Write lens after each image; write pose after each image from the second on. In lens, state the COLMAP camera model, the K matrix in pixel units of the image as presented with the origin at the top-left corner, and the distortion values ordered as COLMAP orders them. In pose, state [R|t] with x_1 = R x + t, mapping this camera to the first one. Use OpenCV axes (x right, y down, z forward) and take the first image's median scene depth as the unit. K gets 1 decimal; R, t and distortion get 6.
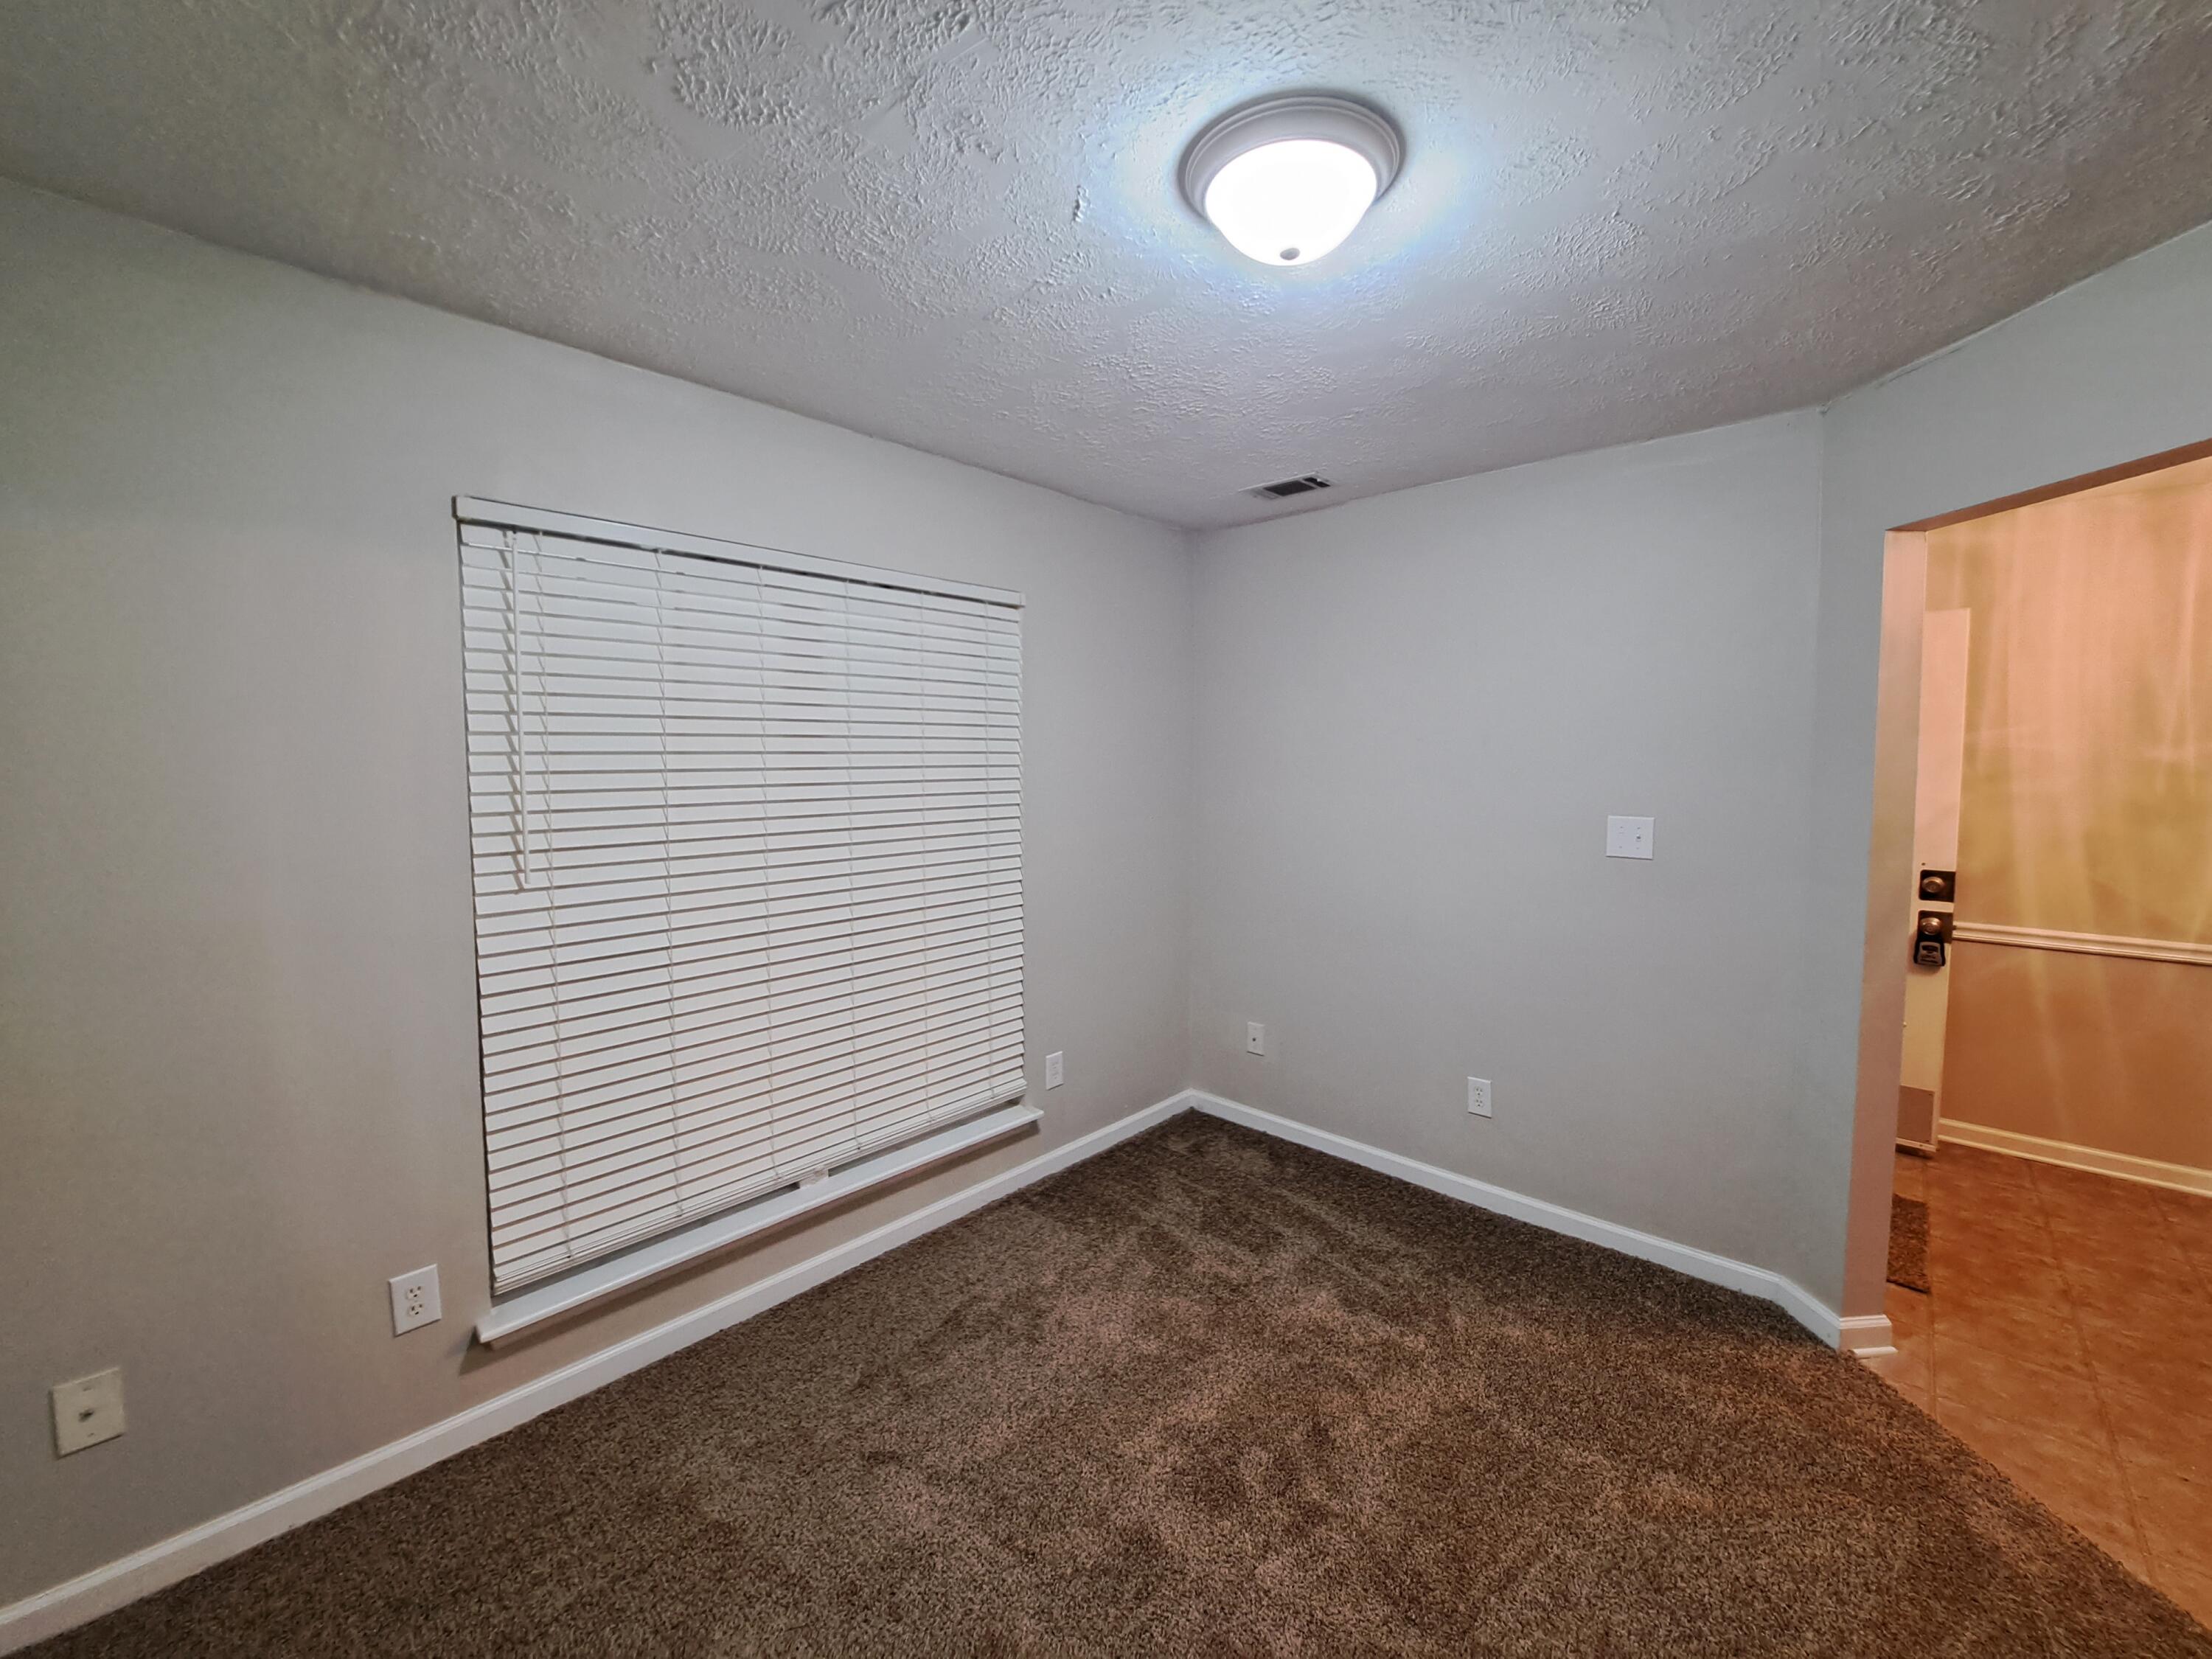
lens RADIAL K [[871.9, 0, 1127.0], [0, 871.9, 804.7], [0, 0, 1]] dist [-0.003675, -0.004489]
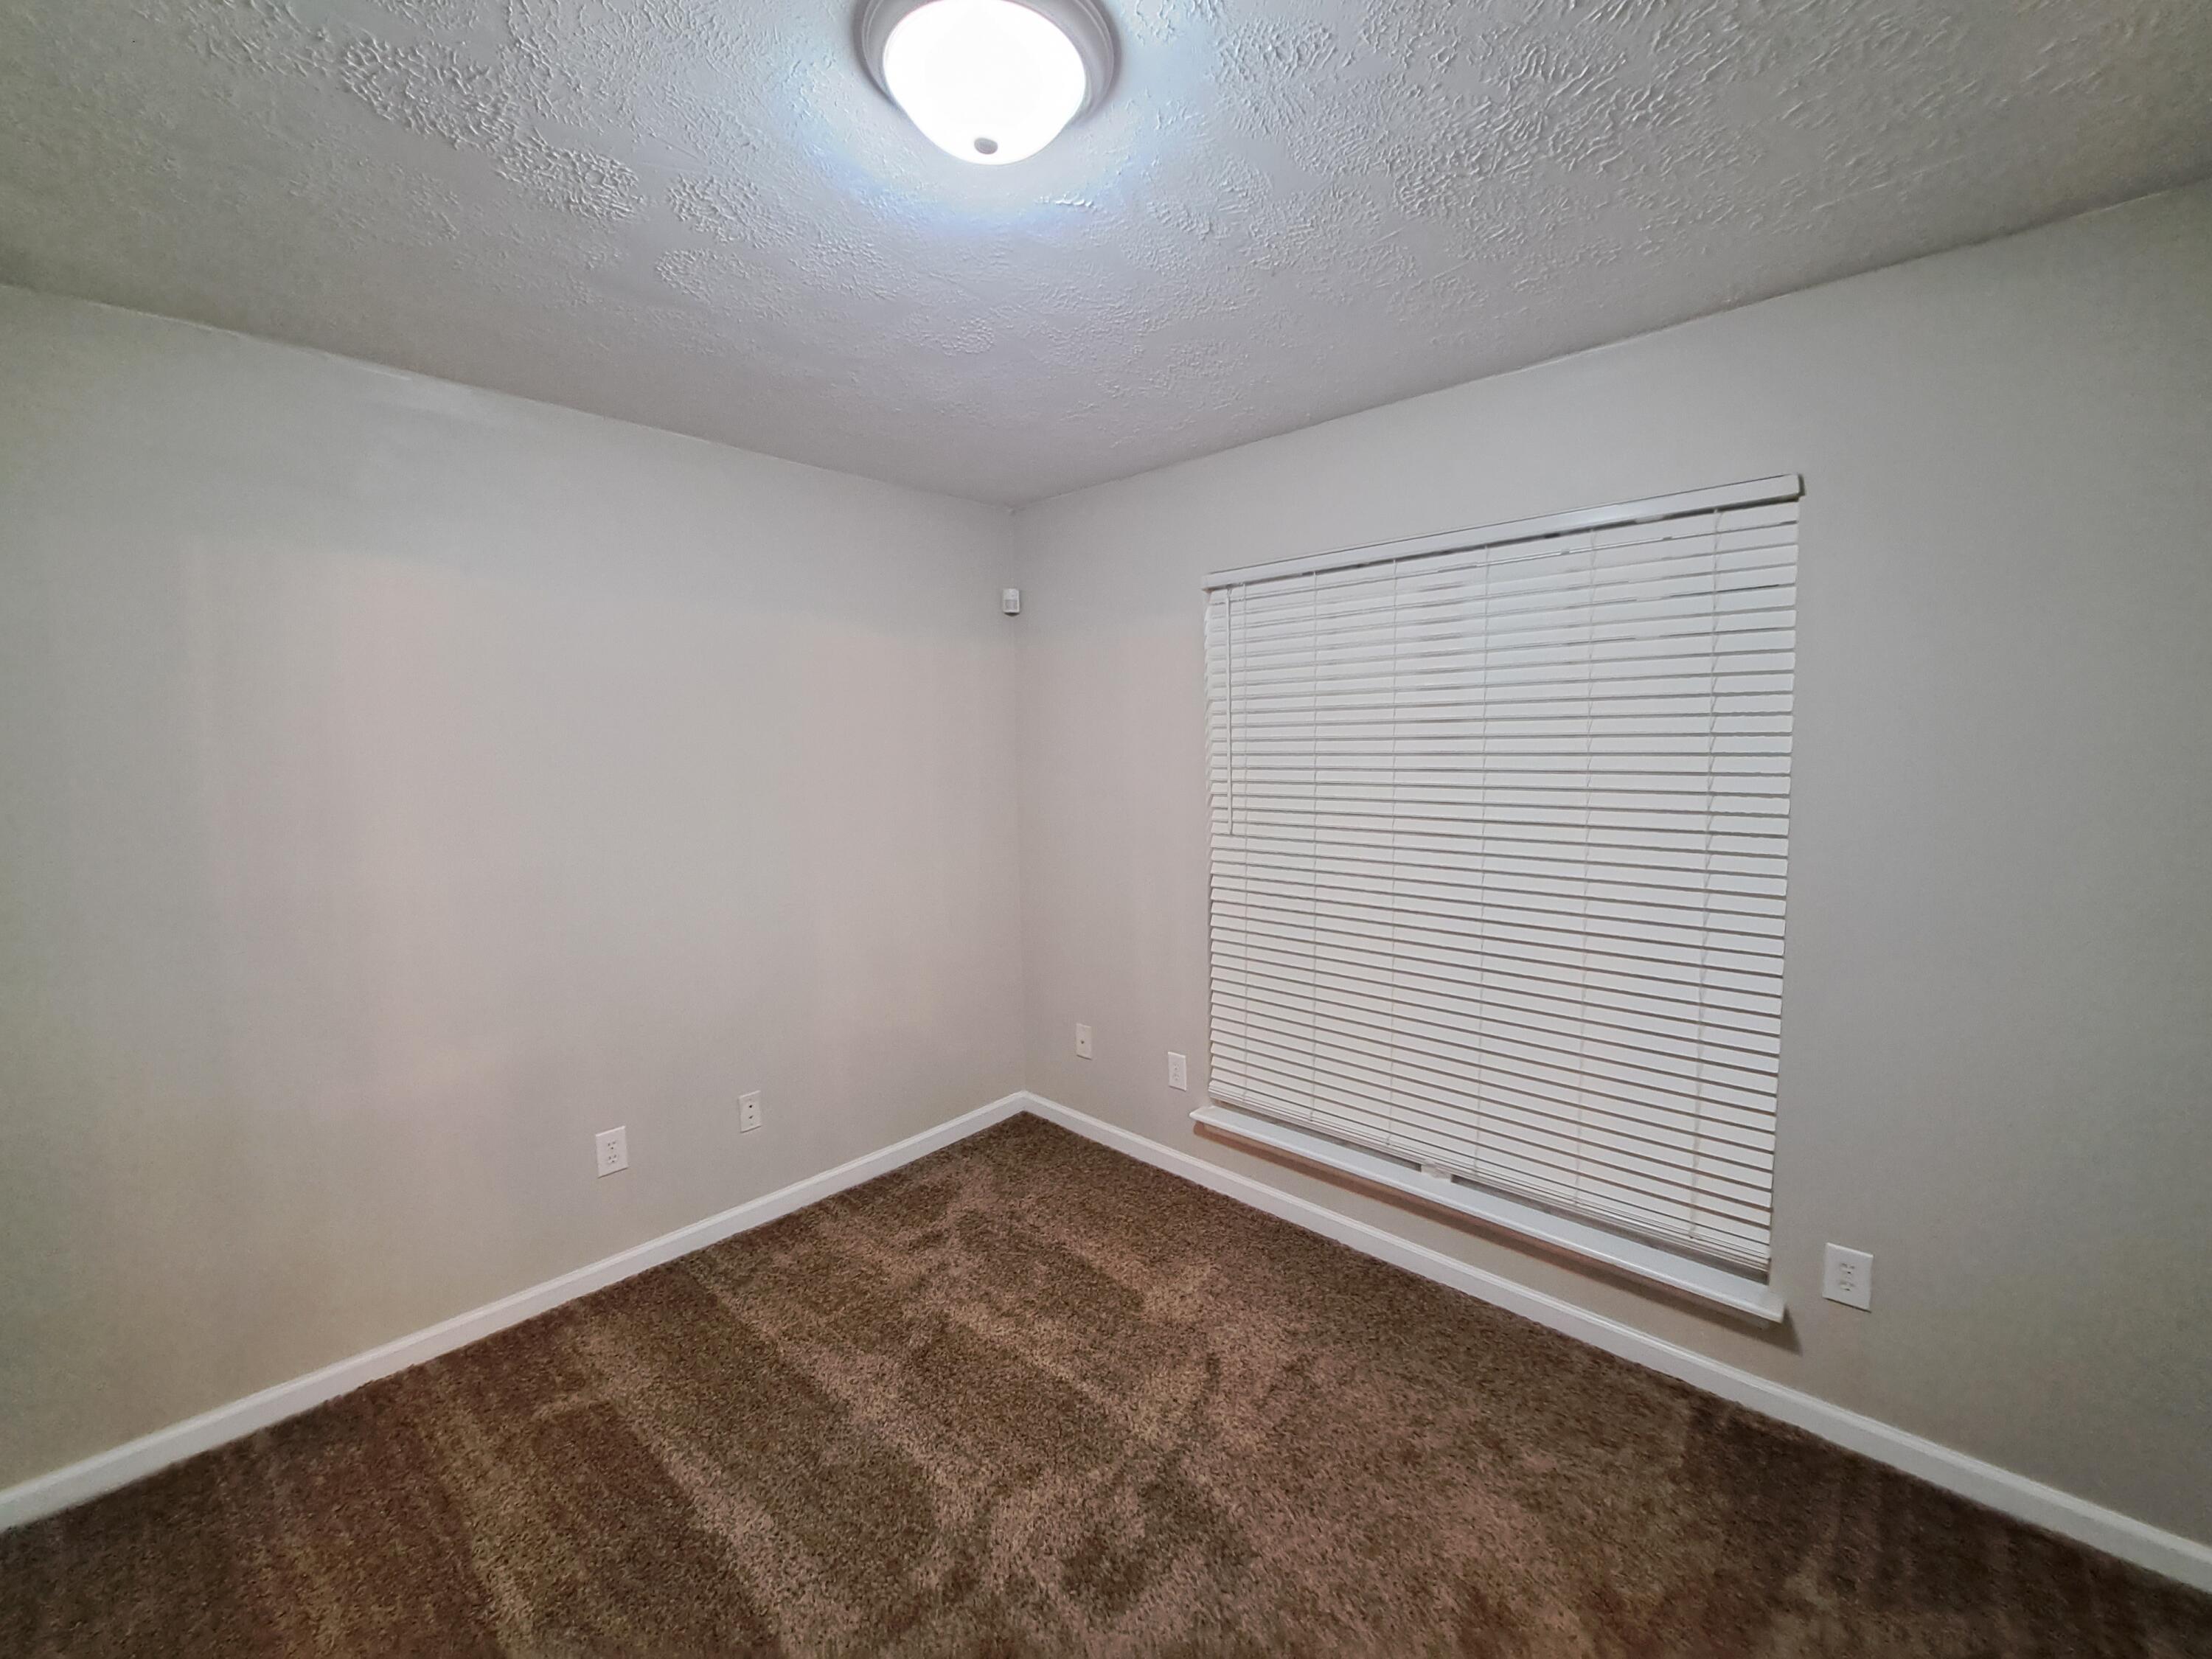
lens RADIAL K [[871.9, 0, 1127.0], [0, 871.9, 804.7], [0, 0, 1]] dist [-0.003675, -0.004489]
pose [[0.016634, 0.074233, -0.997102, 0.588333], [-0.045734, 0.996253, 0.073407, -0.039569], [0.998815, 0.044380, 0.019967, 0.622502]]
